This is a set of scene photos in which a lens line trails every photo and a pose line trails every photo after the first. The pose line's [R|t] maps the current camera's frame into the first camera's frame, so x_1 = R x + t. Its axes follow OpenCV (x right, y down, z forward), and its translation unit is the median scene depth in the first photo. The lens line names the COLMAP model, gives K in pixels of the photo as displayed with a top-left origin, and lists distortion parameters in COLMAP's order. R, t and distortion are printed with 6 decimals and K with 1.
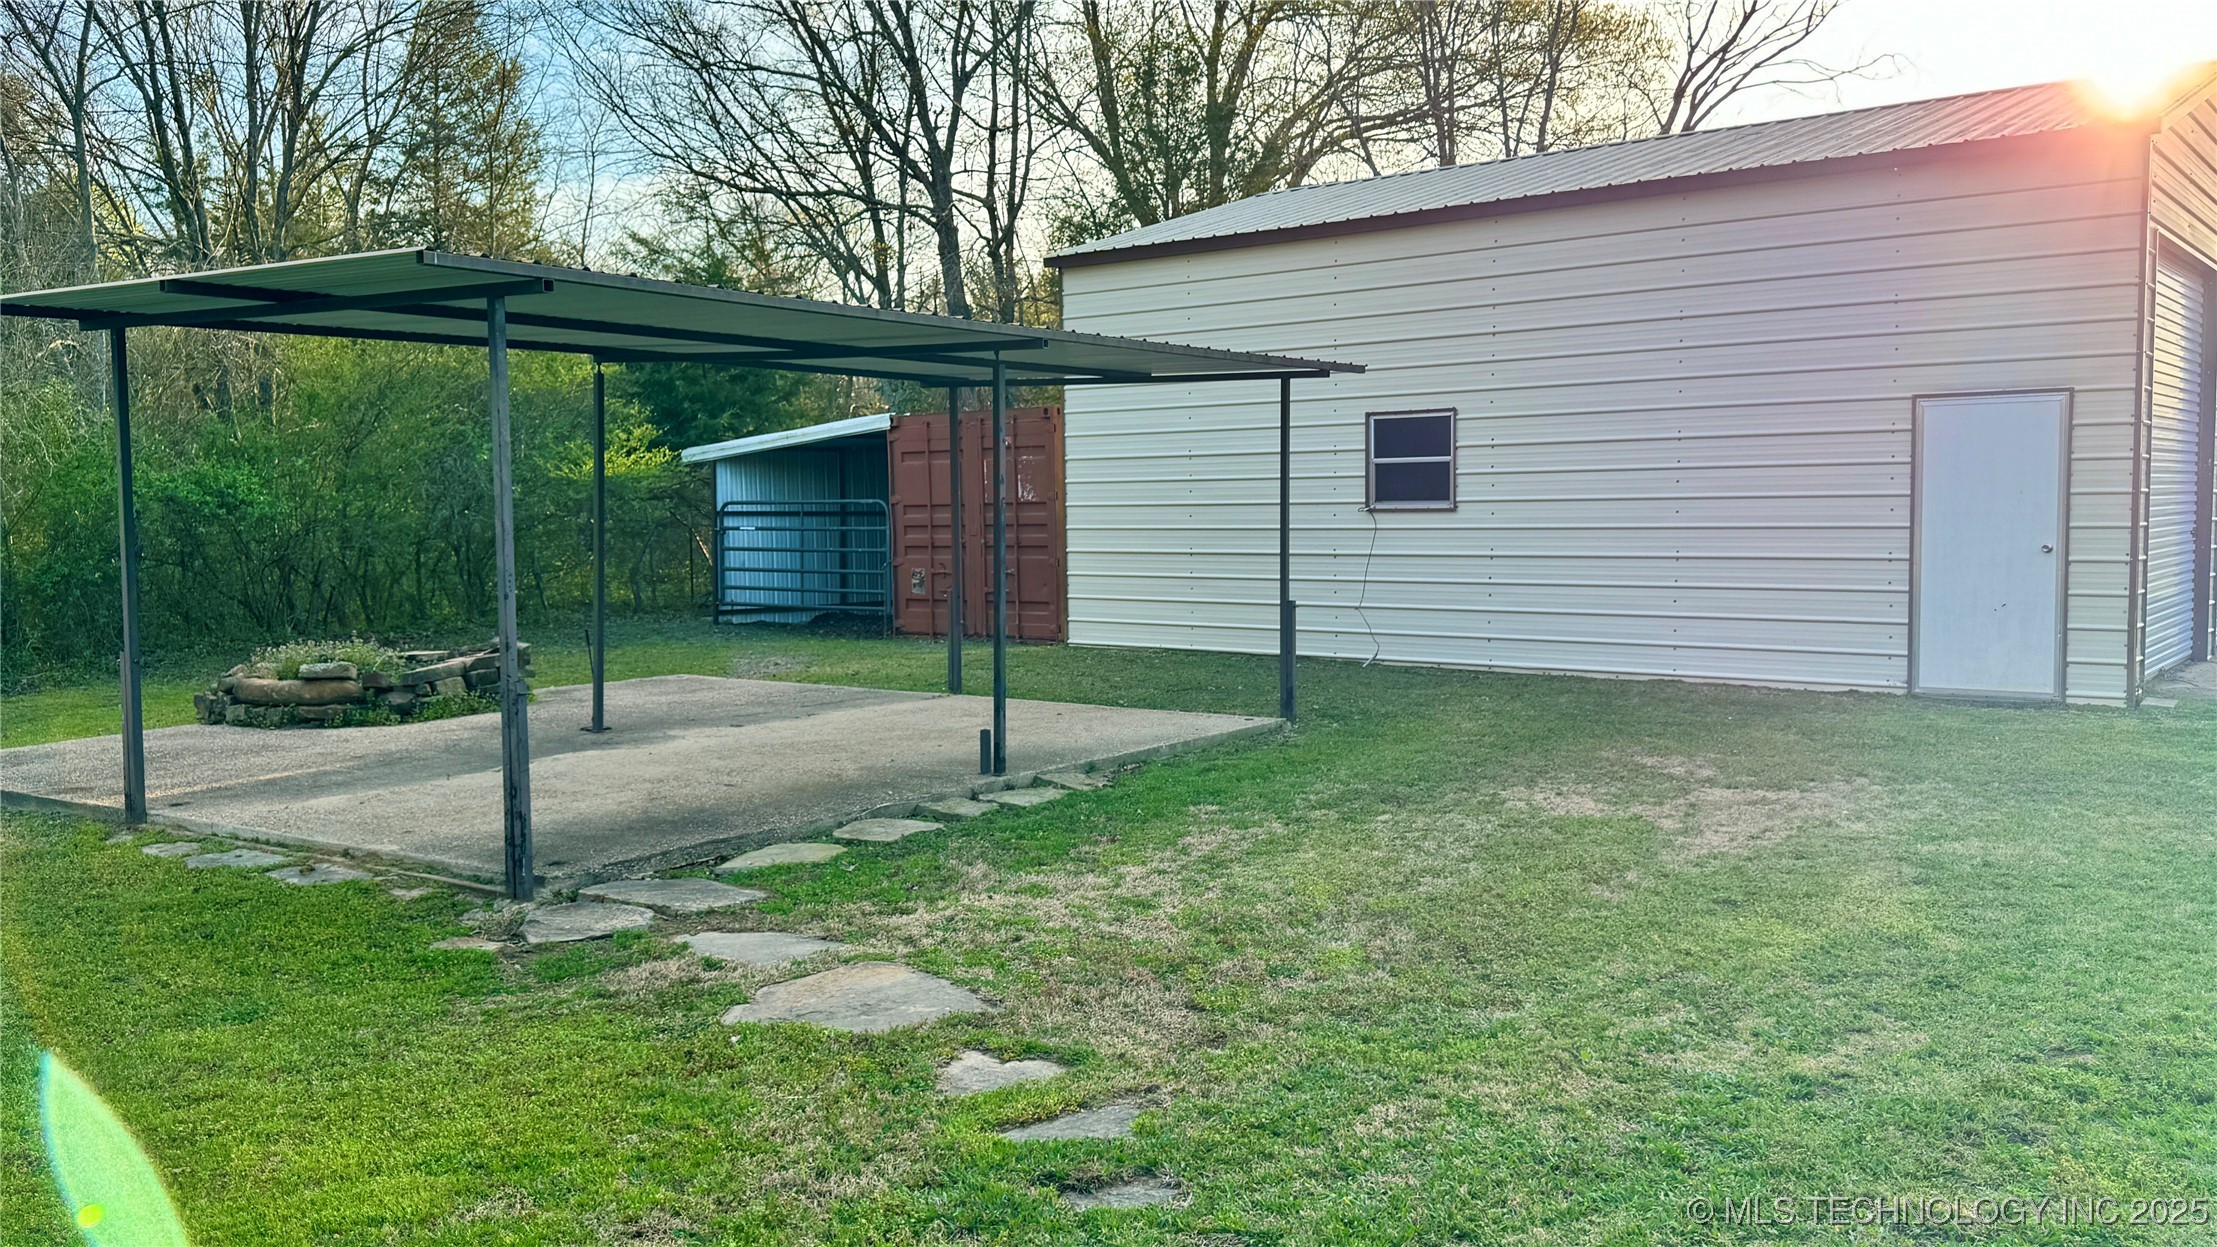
lens RADIAL K [[1791.5, 0, 1122.9], [0, 1791.5, 627.5], [0, 0, 1]] dist [0.101225, -0.155035]
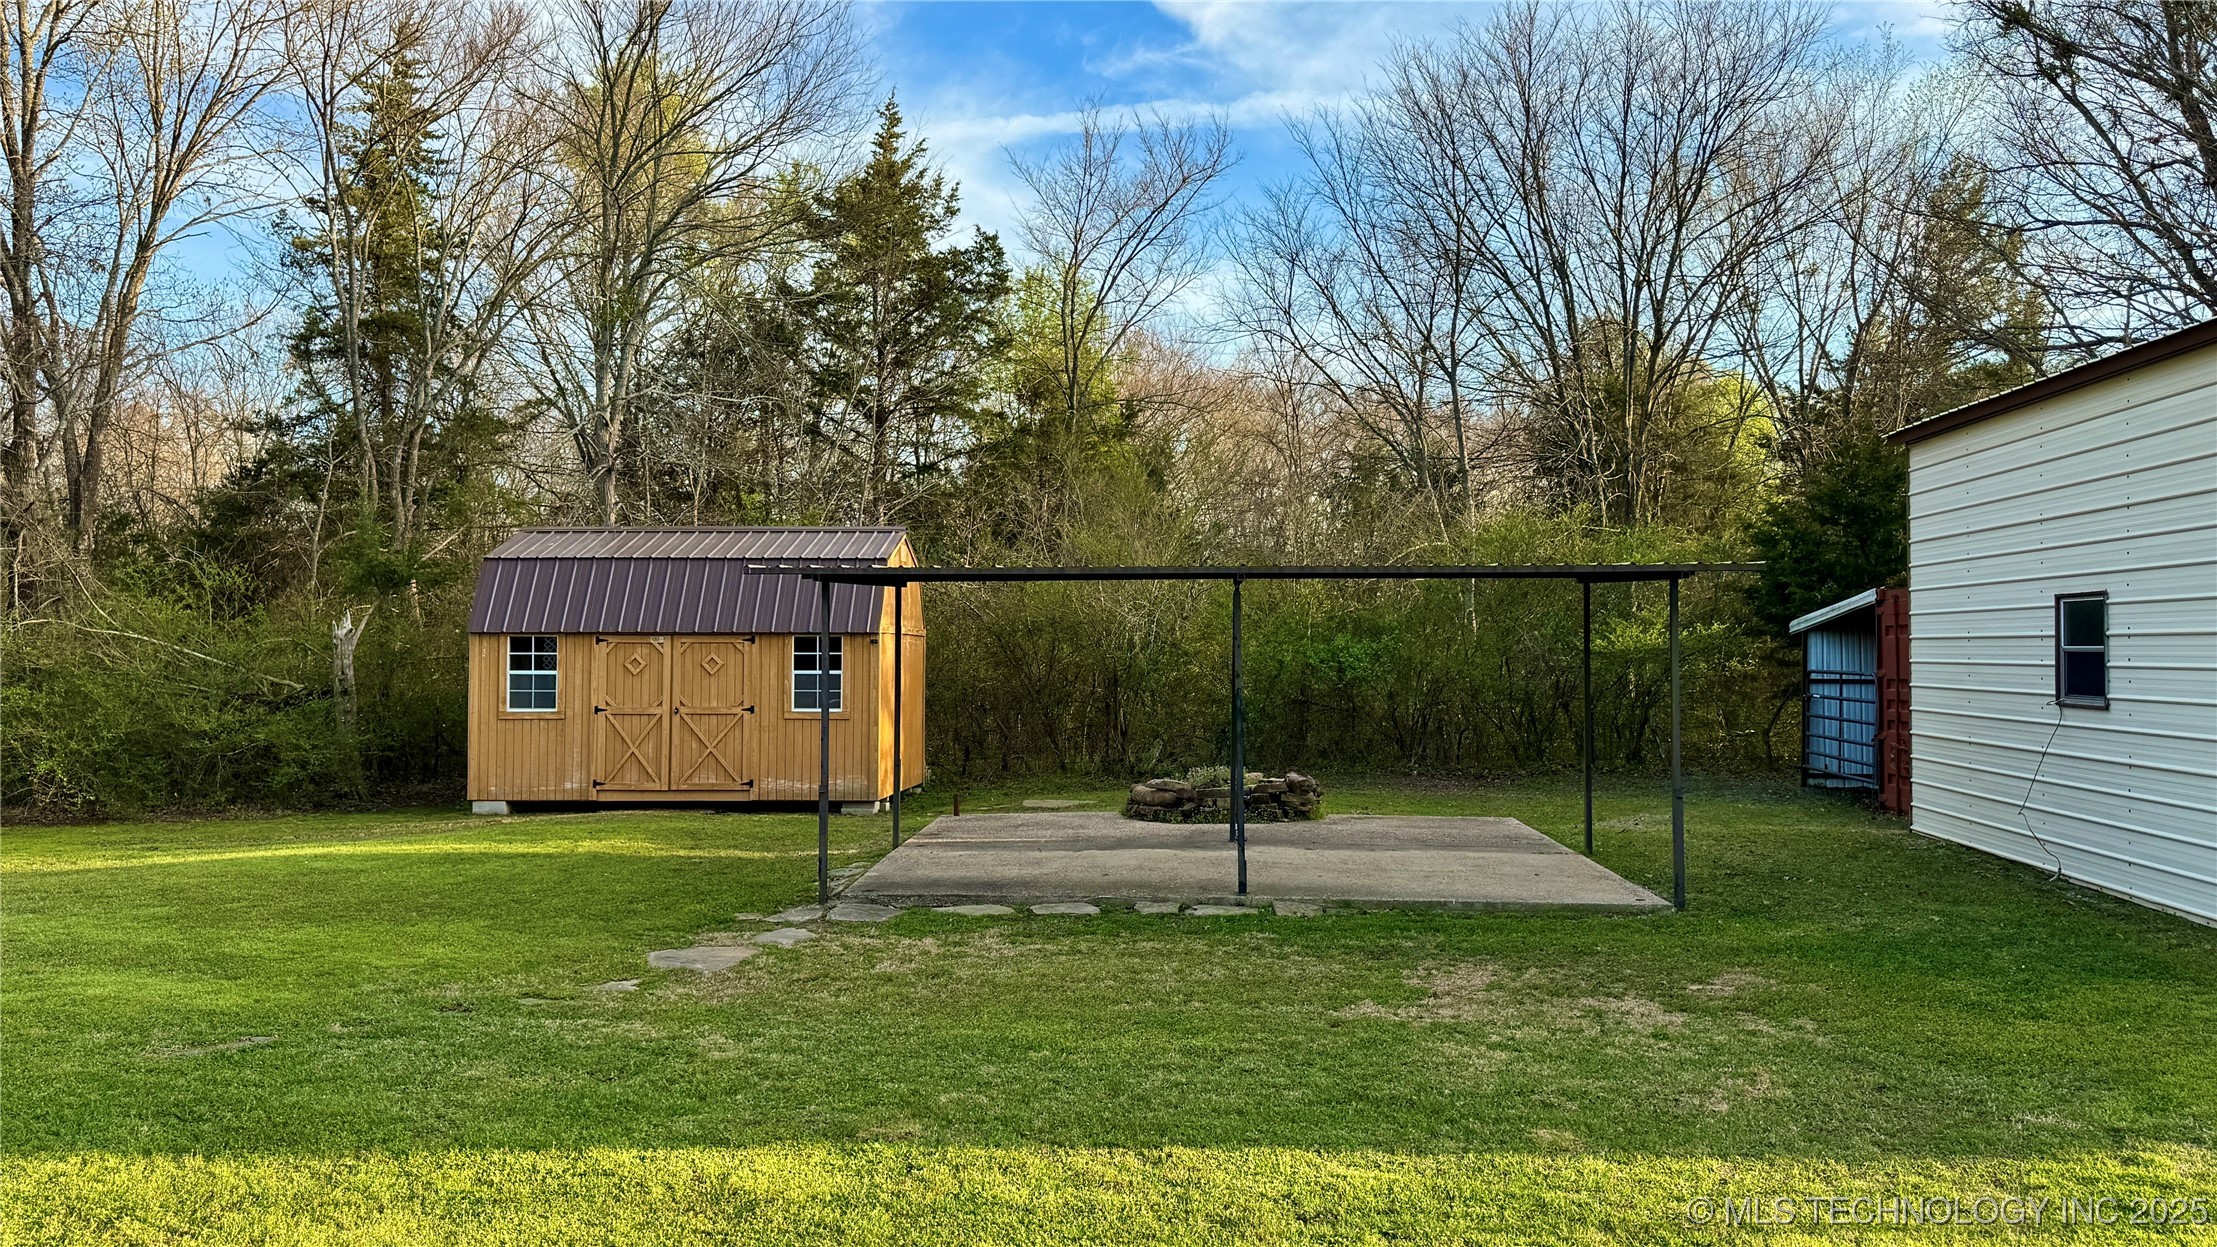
lens RADIAL K [[1791.5, 0, 1099.7], [0, 1791.5, 629.0], [0, 0, 1]] dist [0.101225, -0.155035]
pose [[0.541802, 0.000192, -0.840506, 0.635292], [-0.062092, 0.997277, -0.039797, -0.037397], [0.838210, 0.073751, 0.540338, 0.117434]]
